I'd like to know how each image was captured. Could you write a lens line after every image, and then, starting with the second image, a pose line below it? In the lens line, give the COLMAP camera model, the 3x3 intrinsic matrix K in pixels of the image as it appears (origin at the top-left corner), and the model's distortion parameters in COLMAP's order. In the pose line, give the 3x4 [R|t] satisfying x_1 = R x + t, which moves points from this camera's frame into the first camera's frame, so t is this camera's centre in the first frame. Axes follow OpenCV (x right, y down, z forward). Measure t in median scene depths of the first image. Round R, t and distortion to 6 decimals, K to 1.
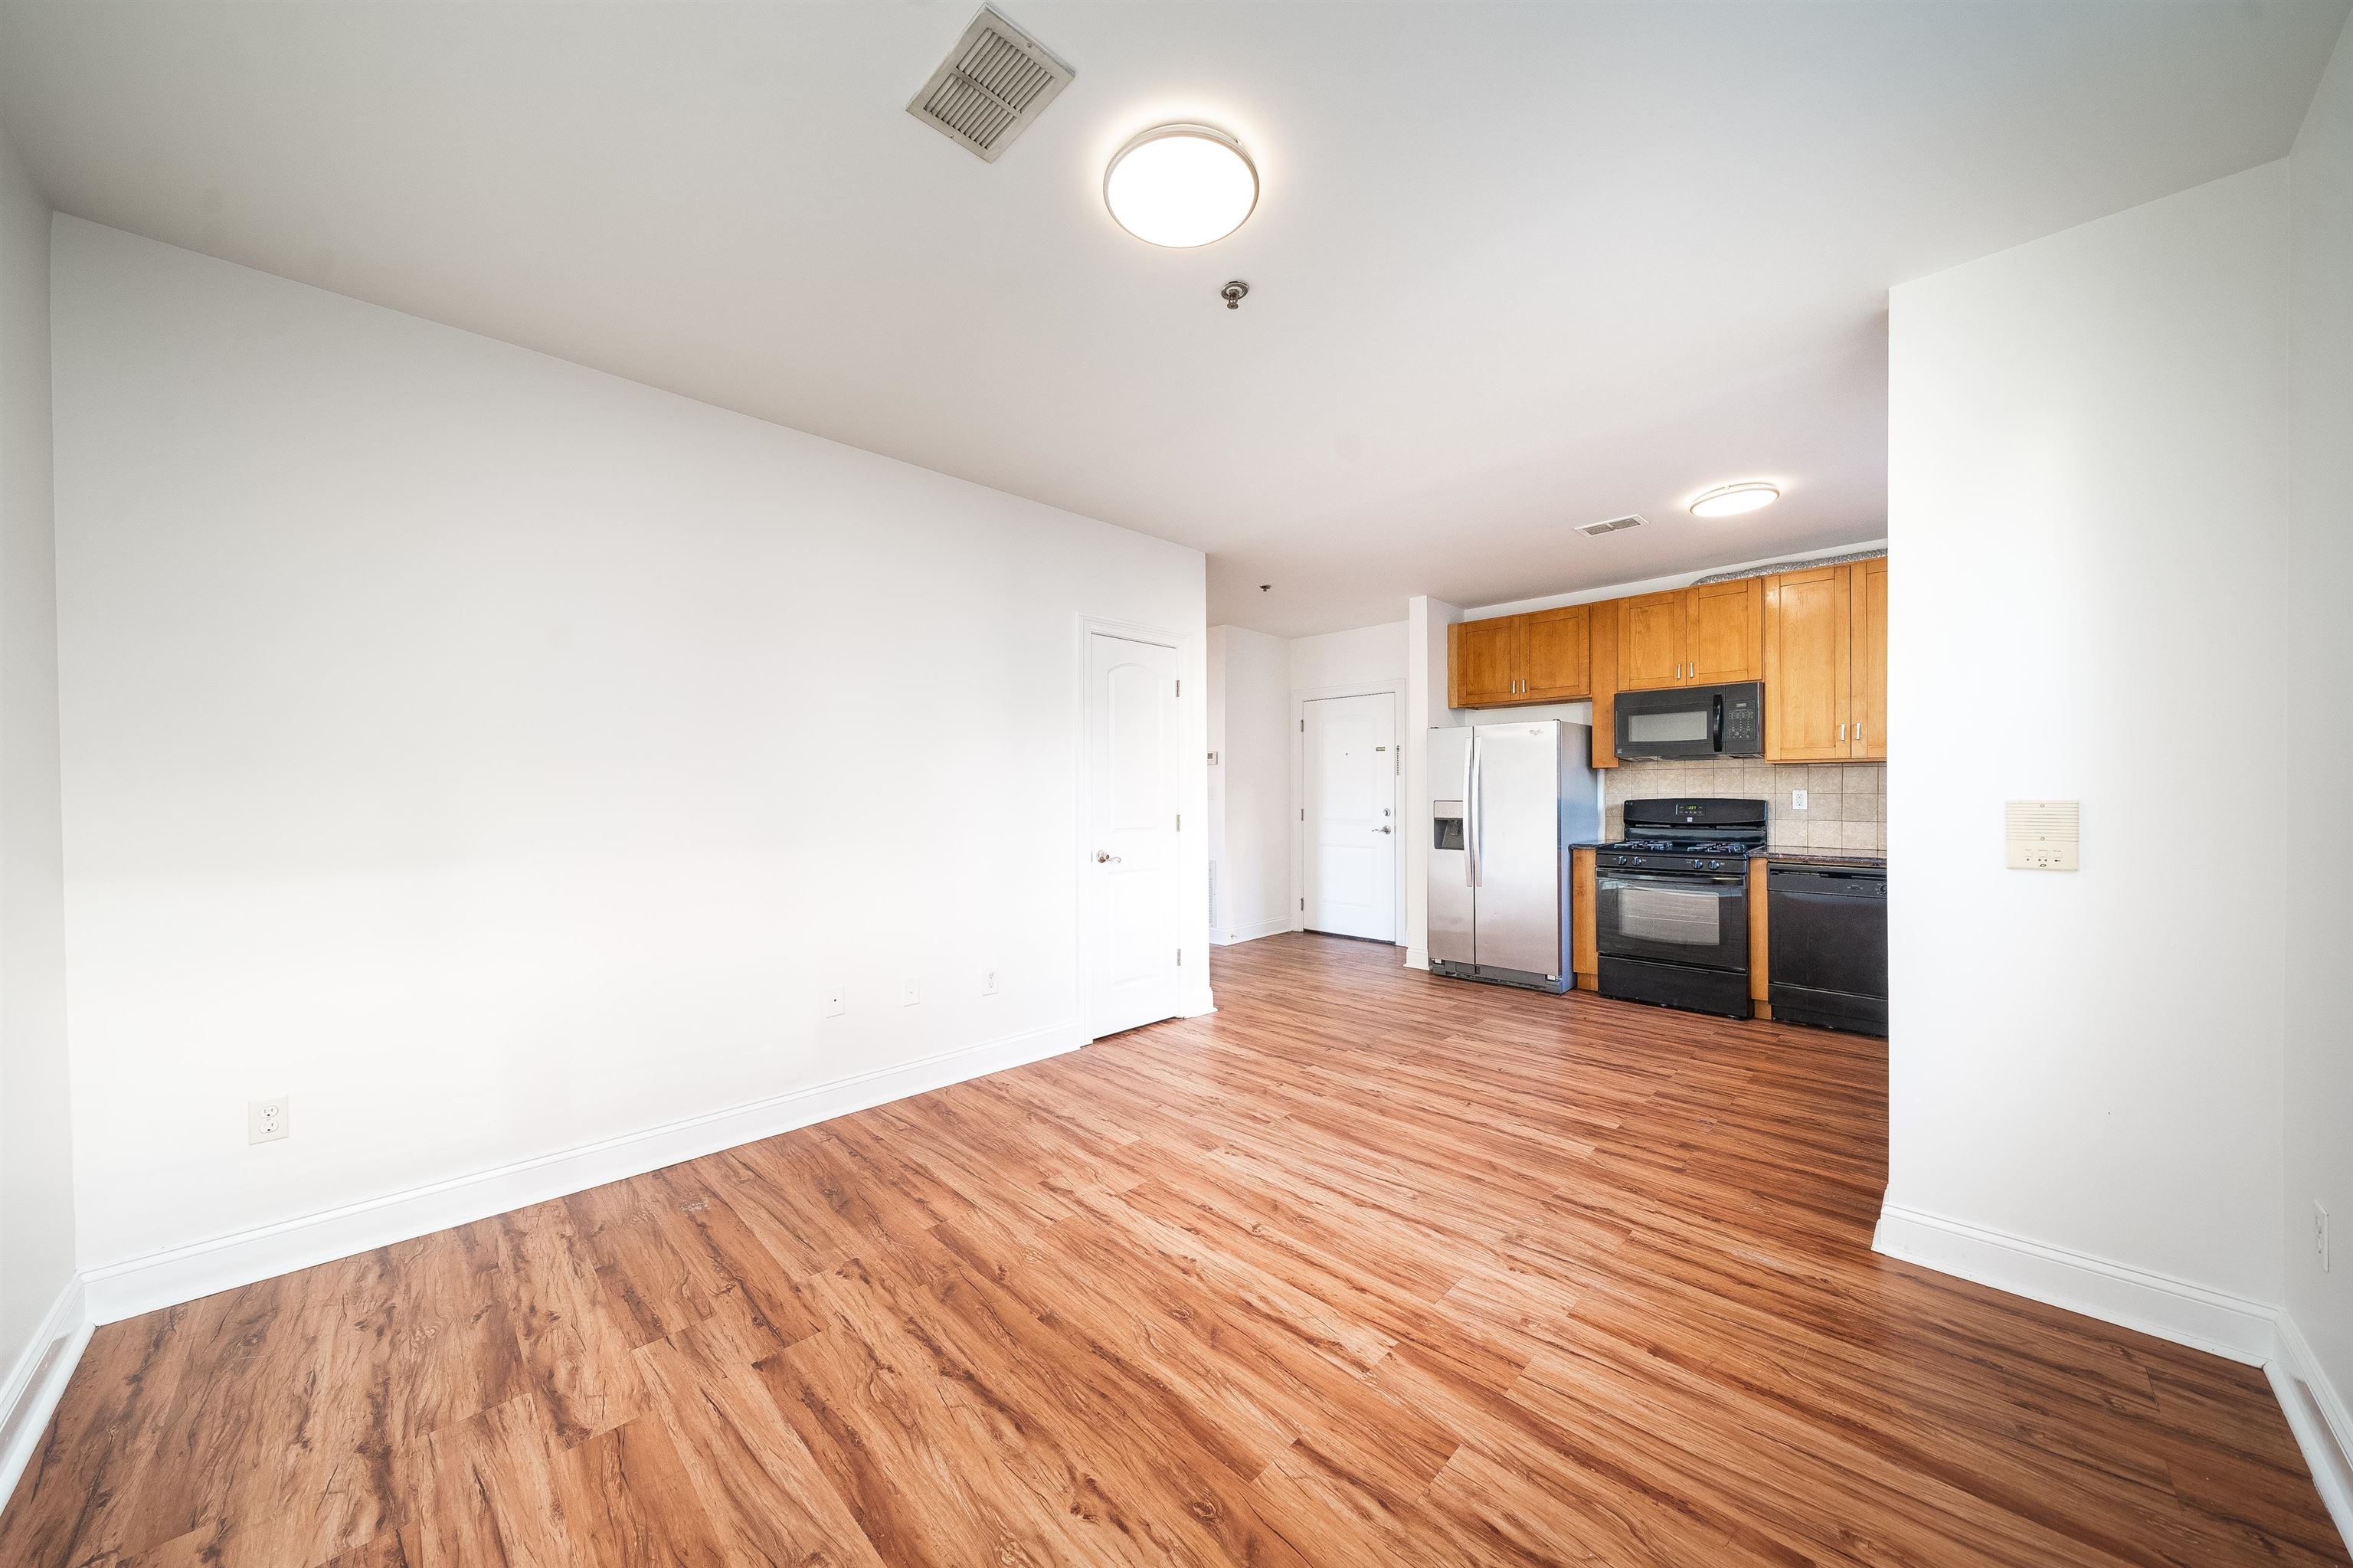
lens RADIAL K [[851.0, 0, 1148.5], [0, 851.0, 814.9], [0, 0, 1]] dist [-0.001309, -0.000173]
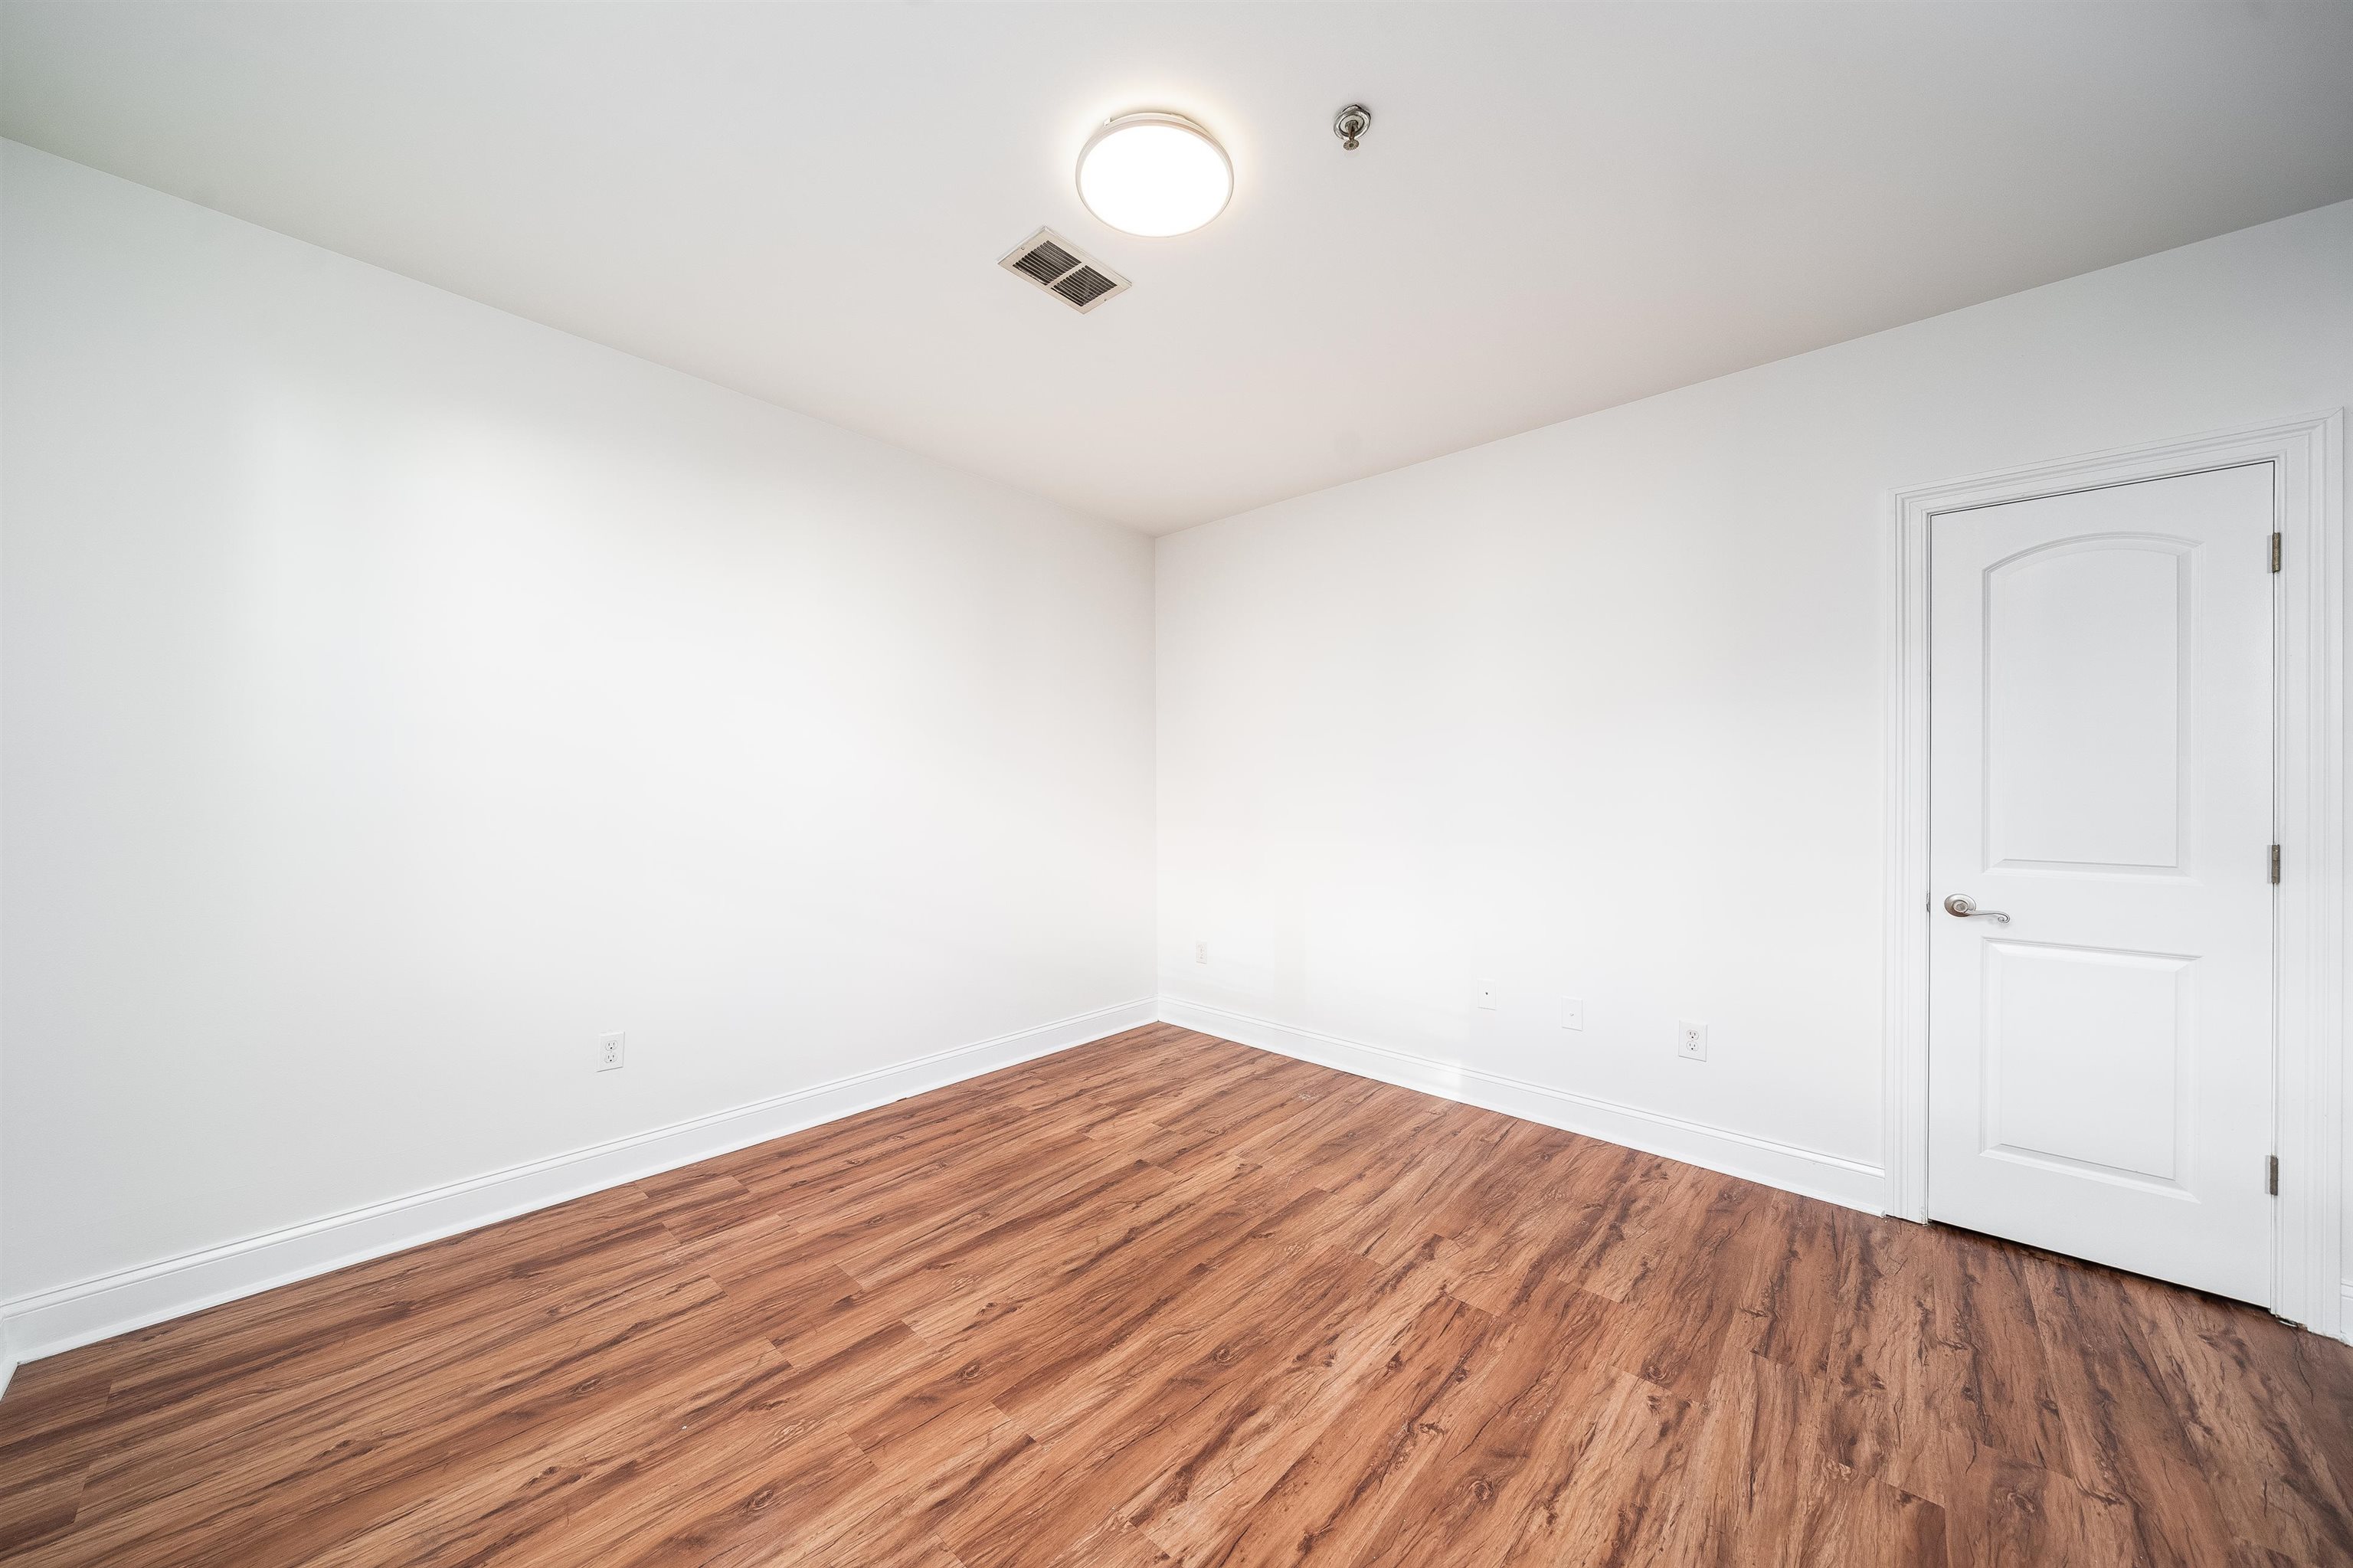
lens RADIAL K [[773.4, 0, 1176.5], [0, 773.4, 784.0], [0, 0, 1]] dist [-0.001640, -0.000132]
pose [[0.065482, -0.004237, -0.997845, 0.730312], [-0.033383, 0.999422, -0.006435, -0.033353], [0.997295, 0.033732, 0.065302, 0.710950]]
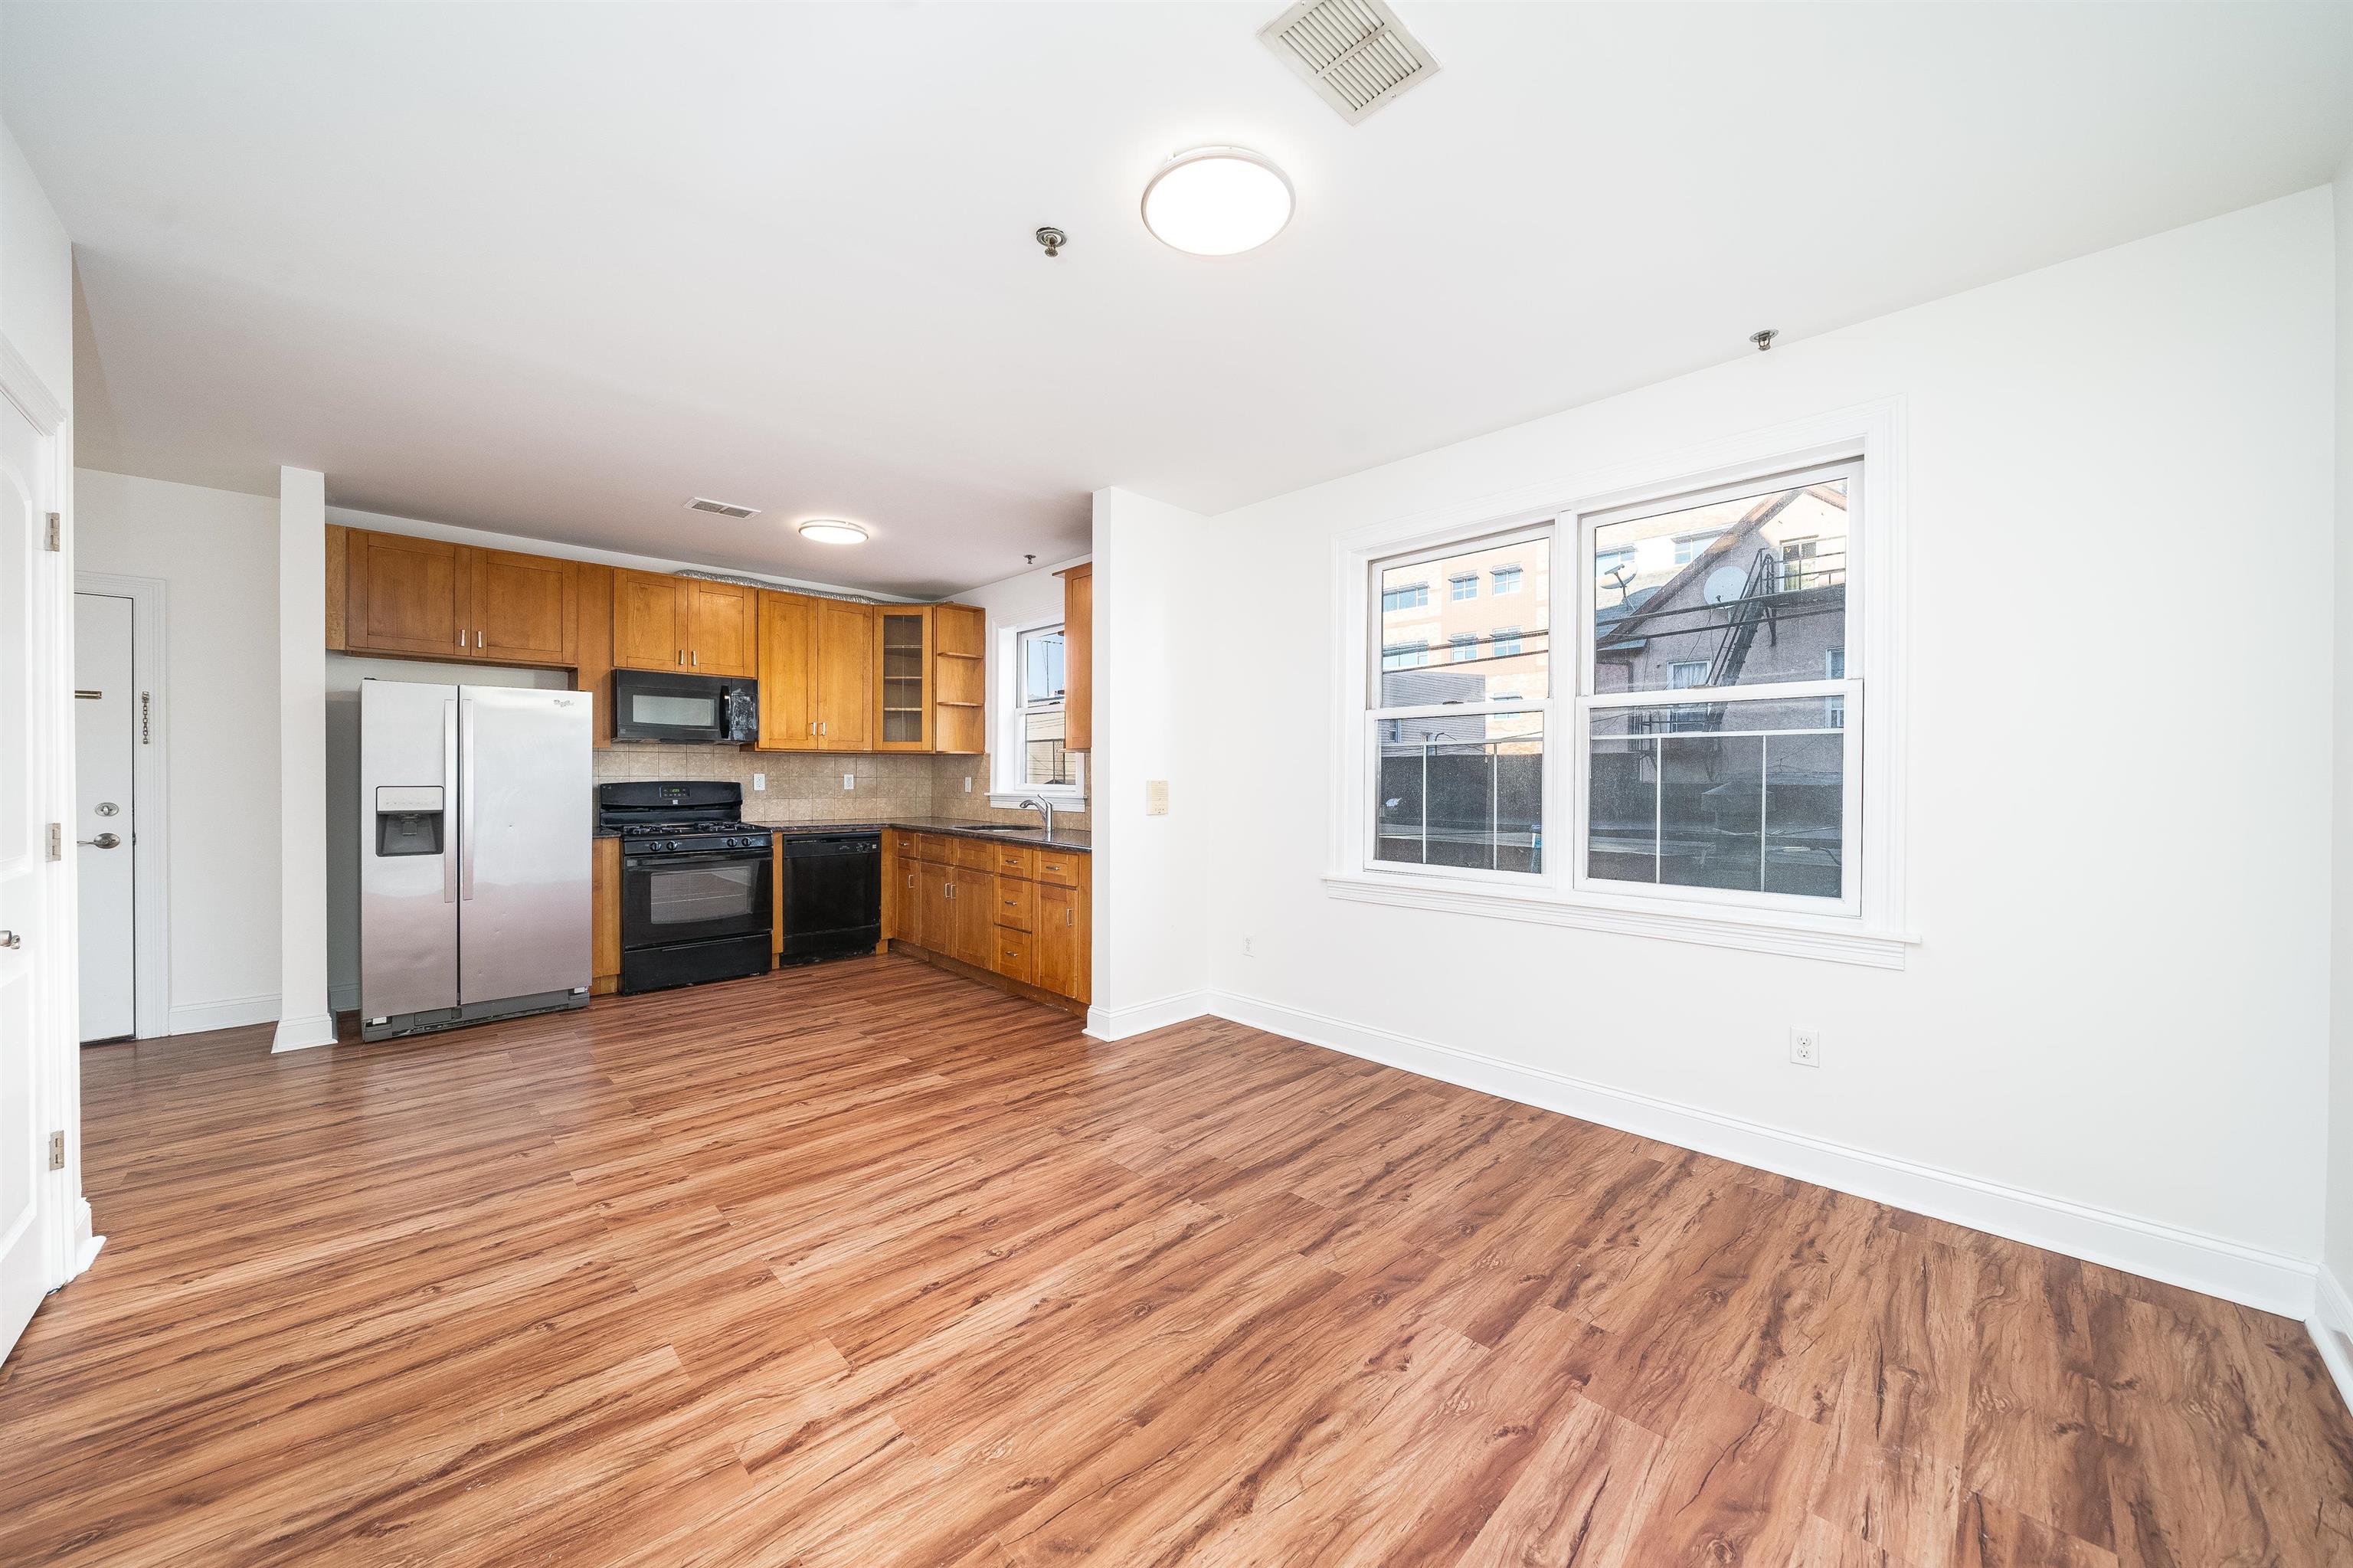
lens RADIAL K [[816.2, 0, 1209.3], [0, 816.2, 781.4], [0, 0, 1]] dist [-0.002638, -0.000163]
pose [[-0.038791, -0.003267, 0.999242, -0.726114], [0.024831, 0.999683, 0.004232, -0.013382], [-0.998939, 0.024977, -0.038698, 0.770318]]
